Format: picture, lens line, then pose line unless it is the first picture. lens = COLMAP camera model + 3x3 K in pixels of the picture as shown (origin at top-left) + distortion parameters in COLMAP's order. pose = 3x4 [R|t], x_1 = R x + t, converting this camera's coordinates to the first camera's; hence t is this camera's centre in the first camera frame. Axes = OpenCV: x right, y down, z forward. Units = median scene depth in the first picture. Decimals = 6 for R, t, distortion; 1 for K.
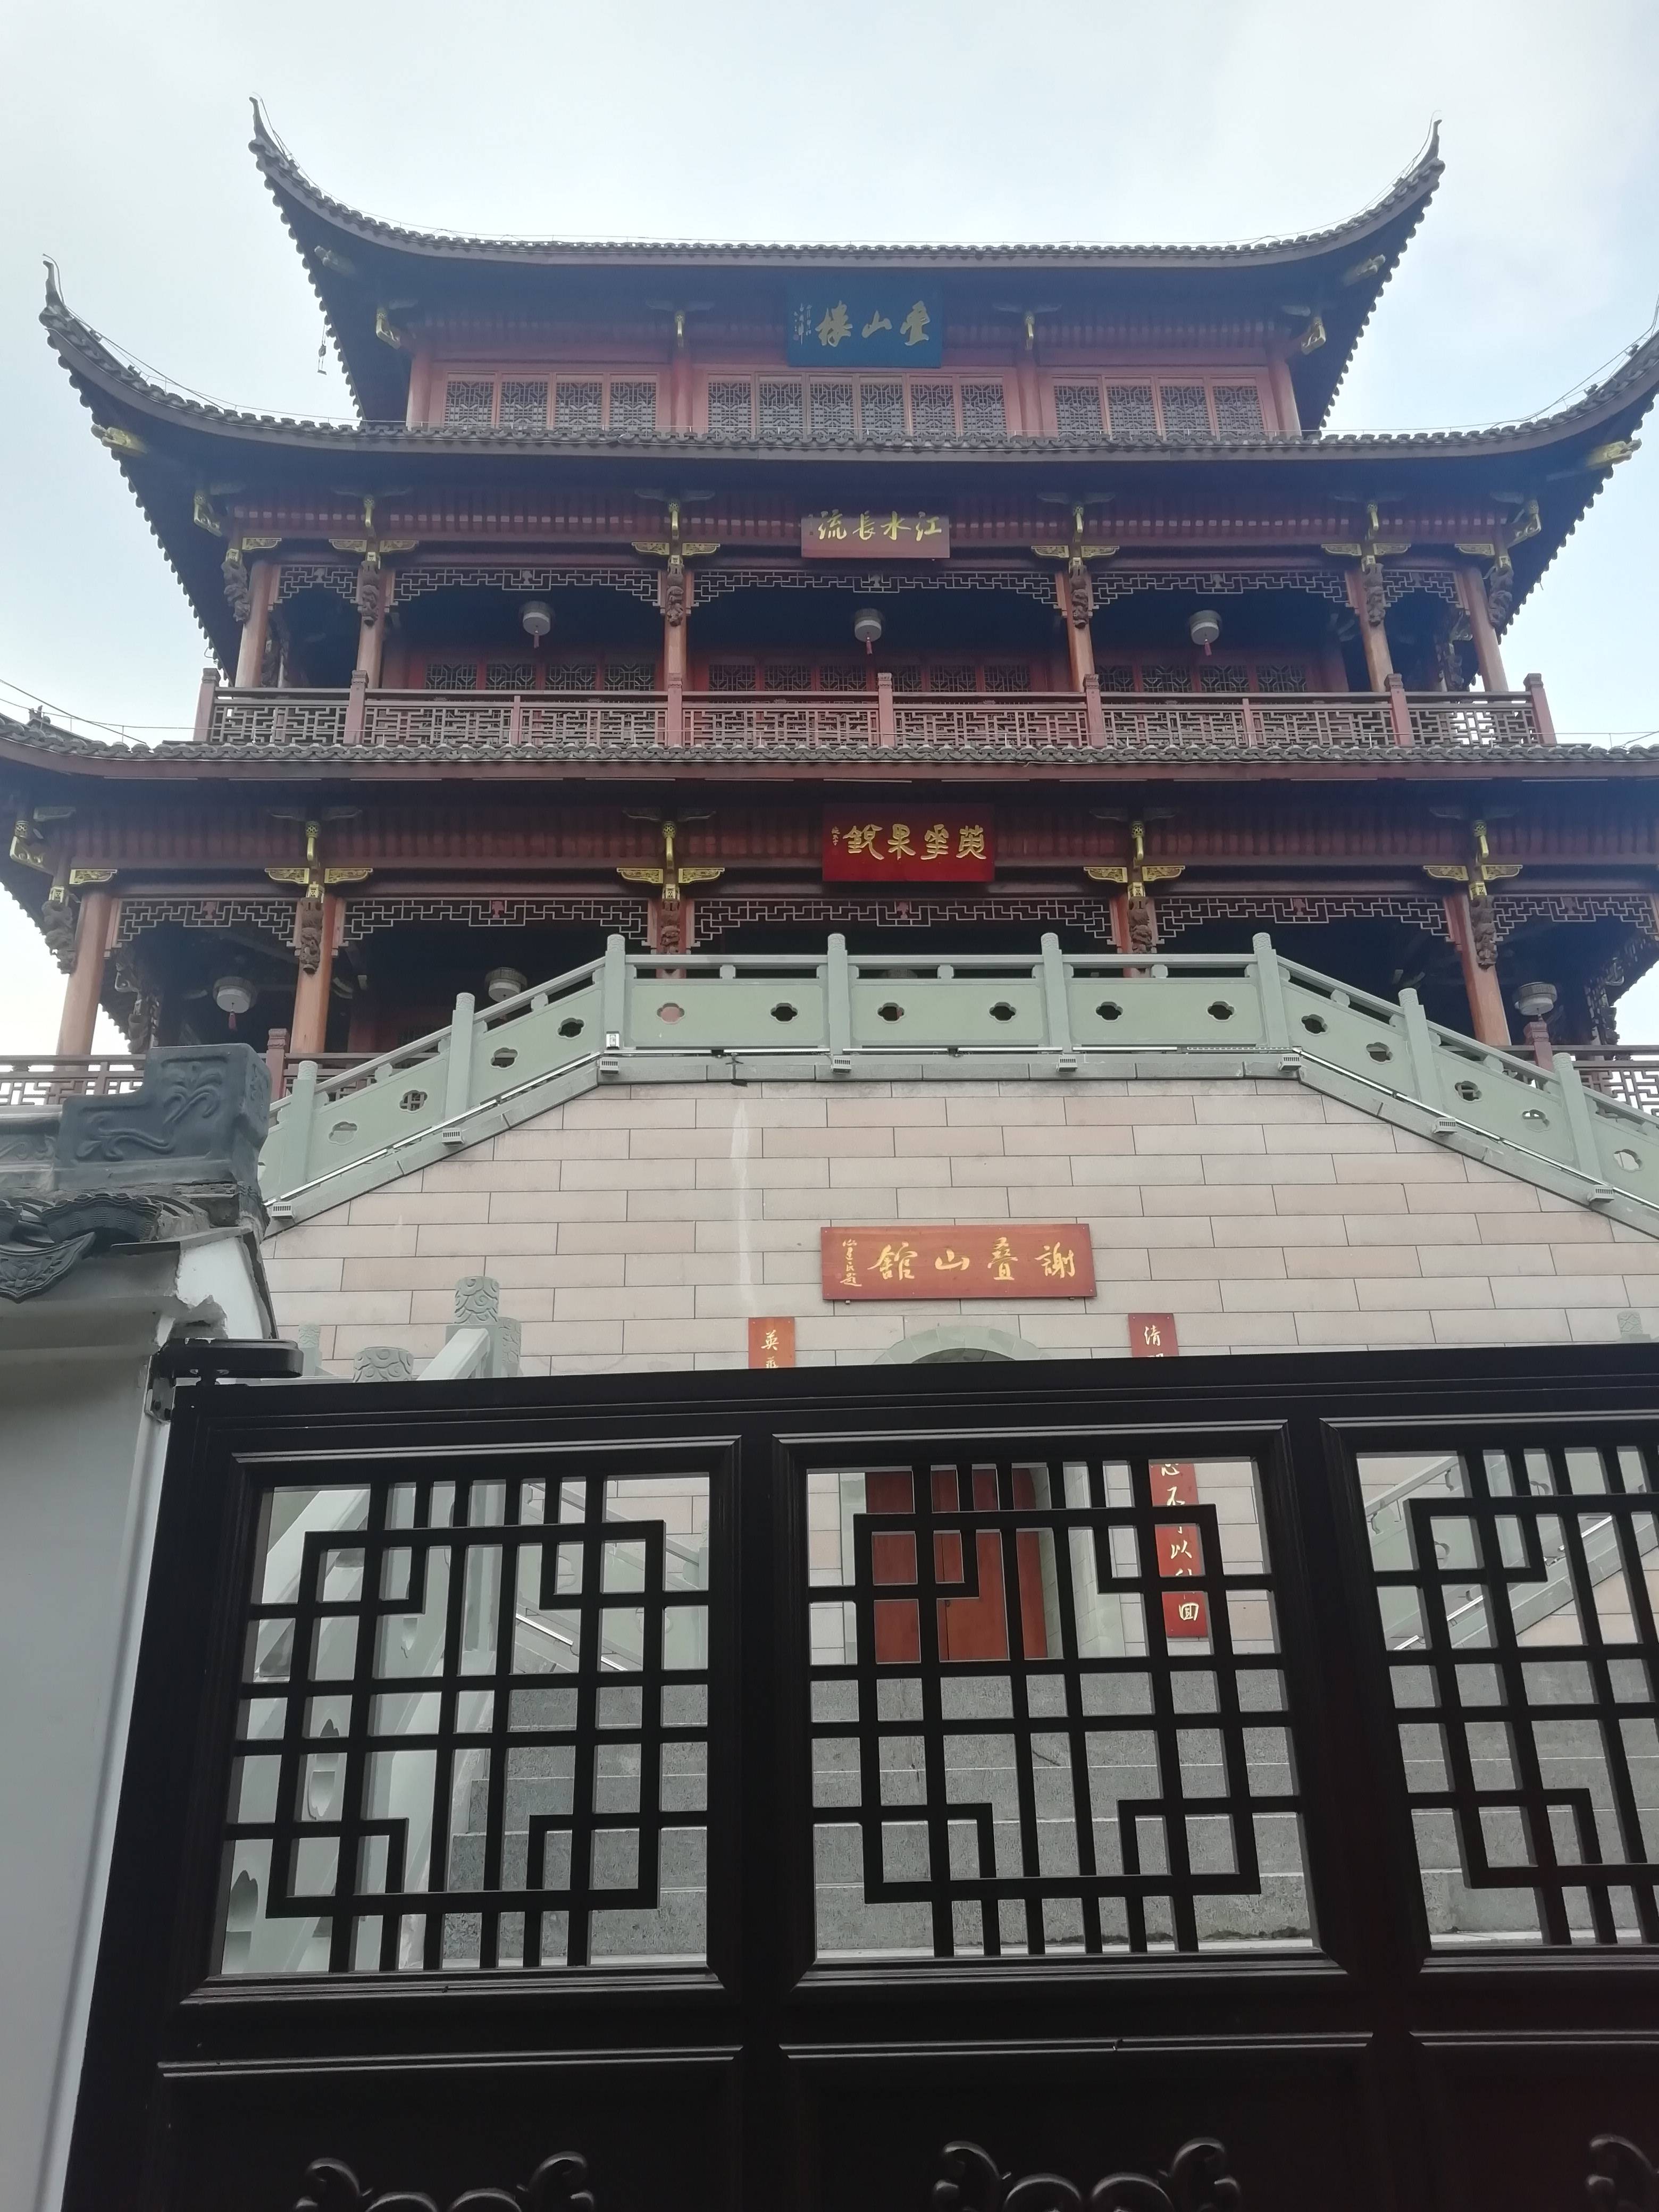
lens RADIAL K [[1661.6, 0, 828.7], [0, 1661.6, 1100.0], [0, 0, 1]] dist [0.051534, -0.003534]
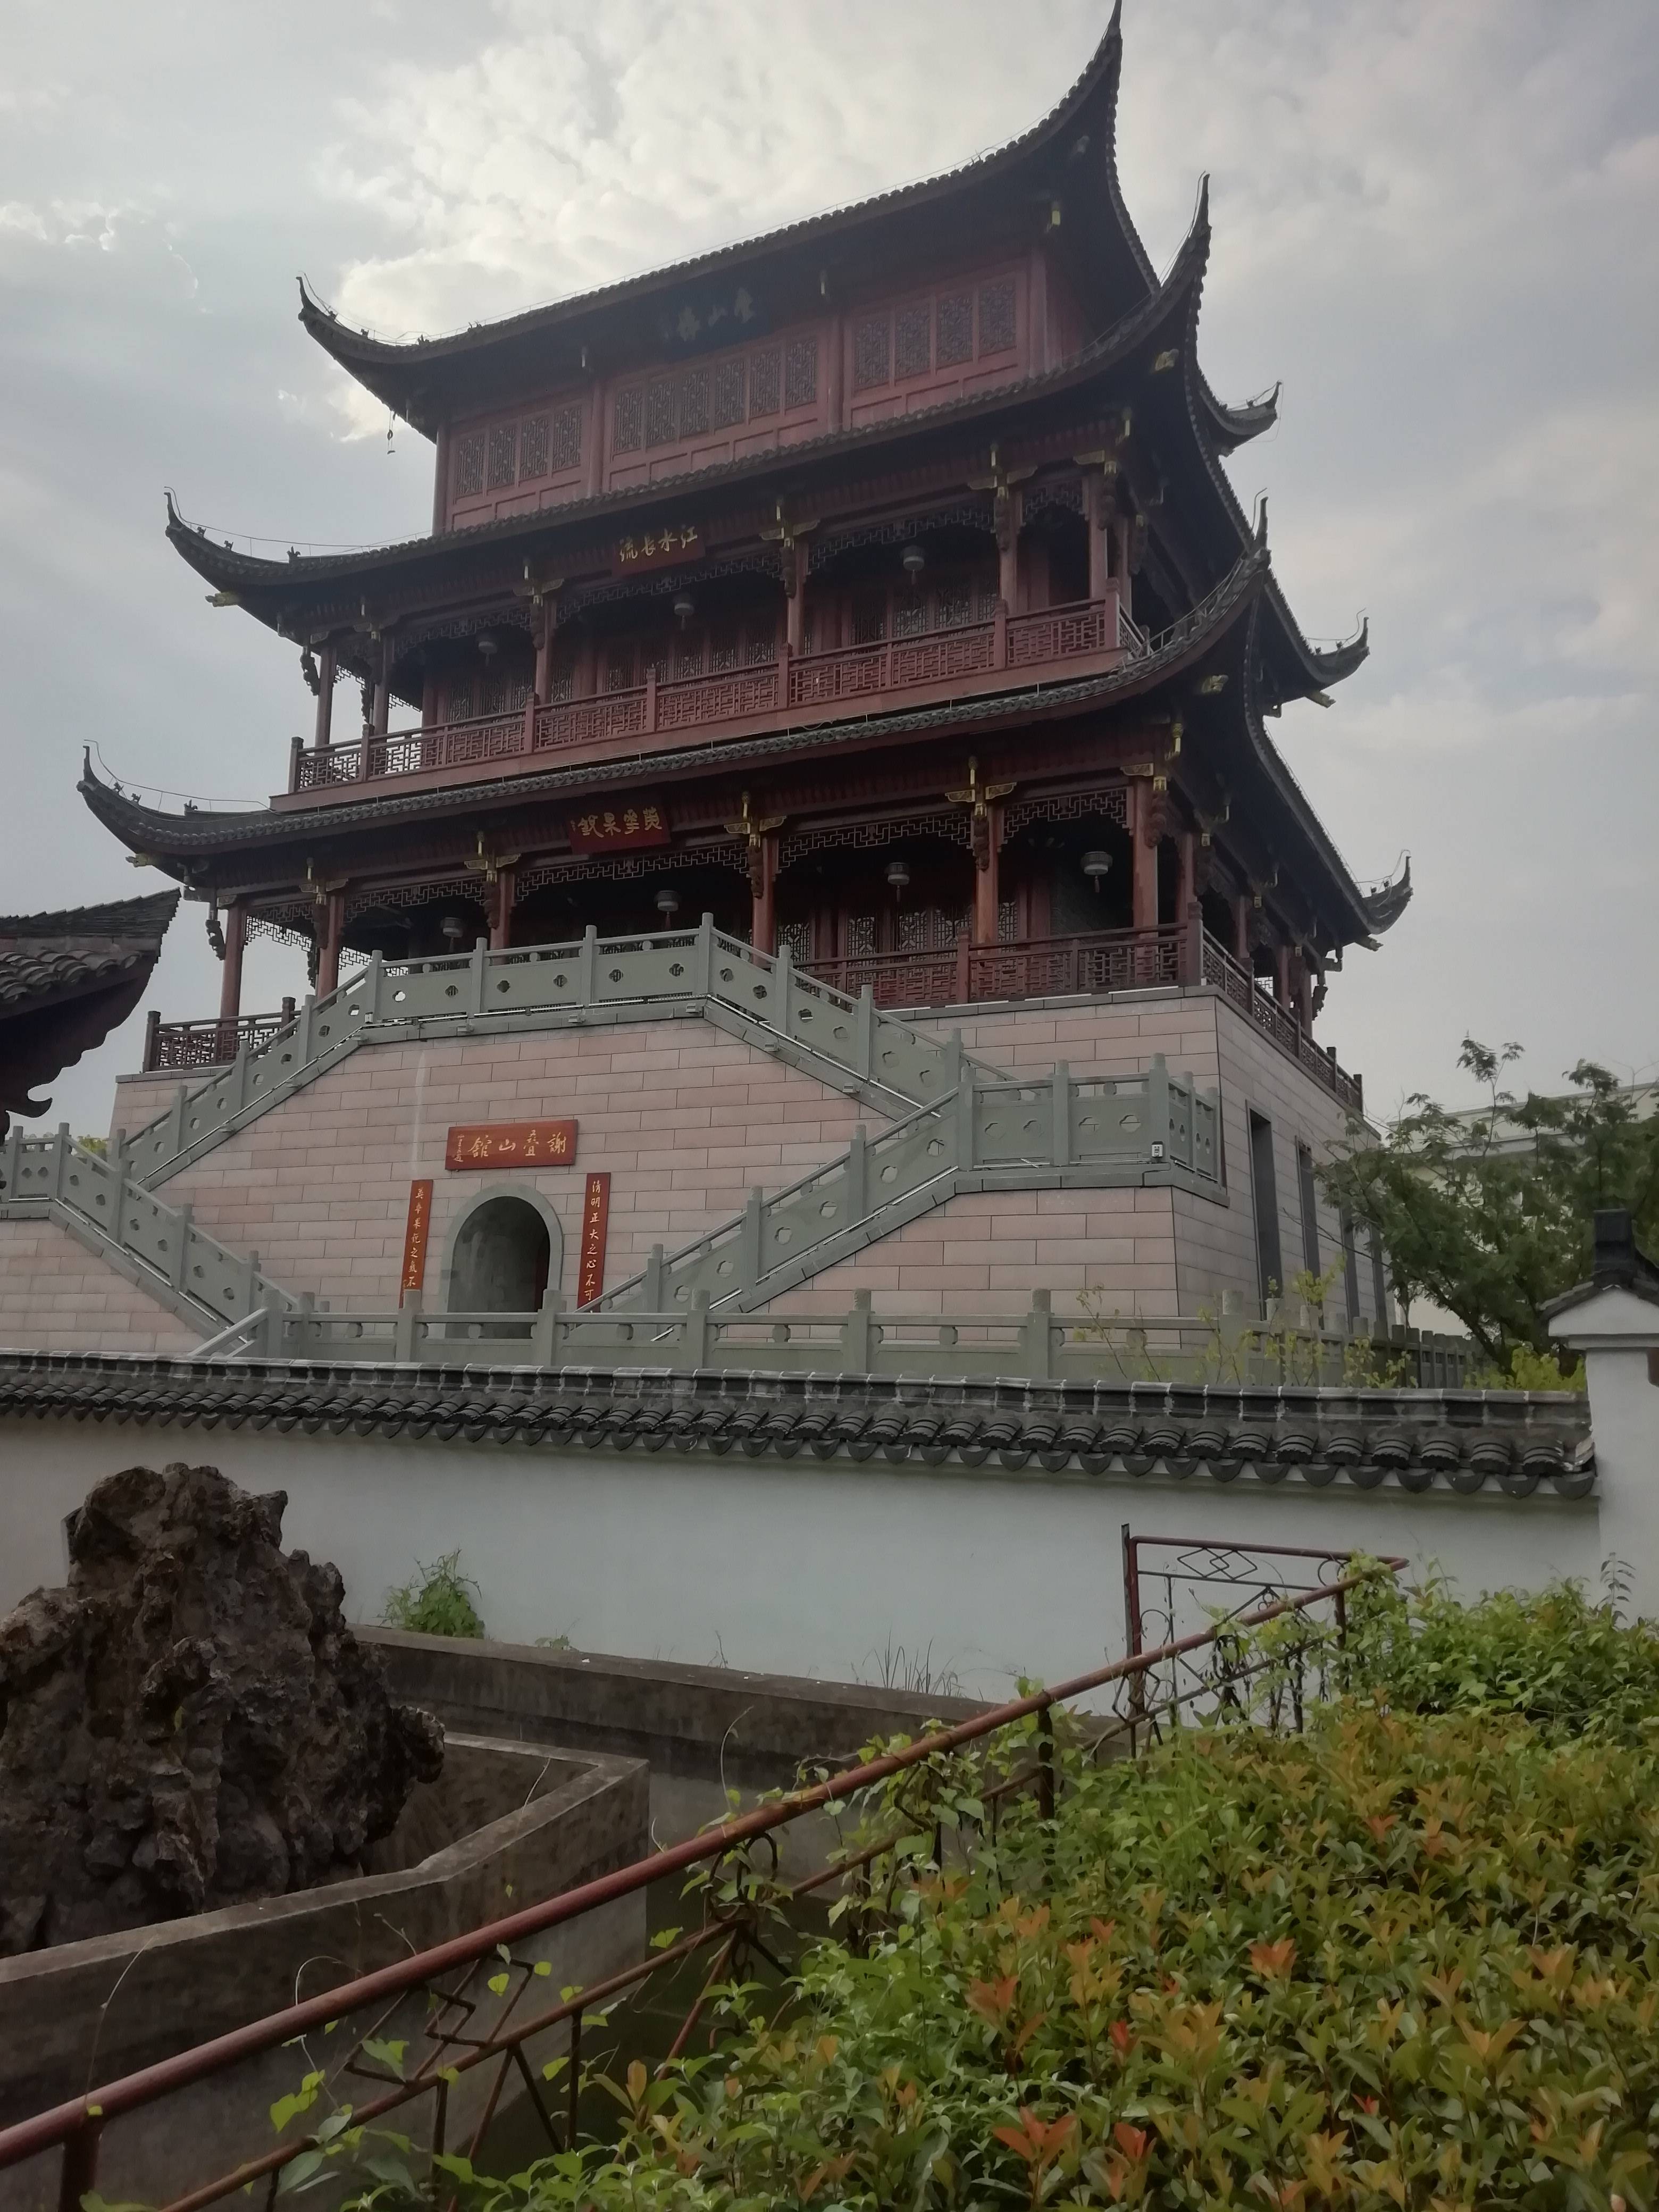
lens RADIAL K [[1661.6, 0, 834.1], [0, 1661.6, 1111.3], [0, 0, 1]] dist [0.051534, -0.003534]
pose [[0.876114, -0.027503, -0.481318, 1.155220], [0.153413, 0.962379, 0.224257, -0.262812], [0.457043, -0.270315, 0.847373, -0.300879]]
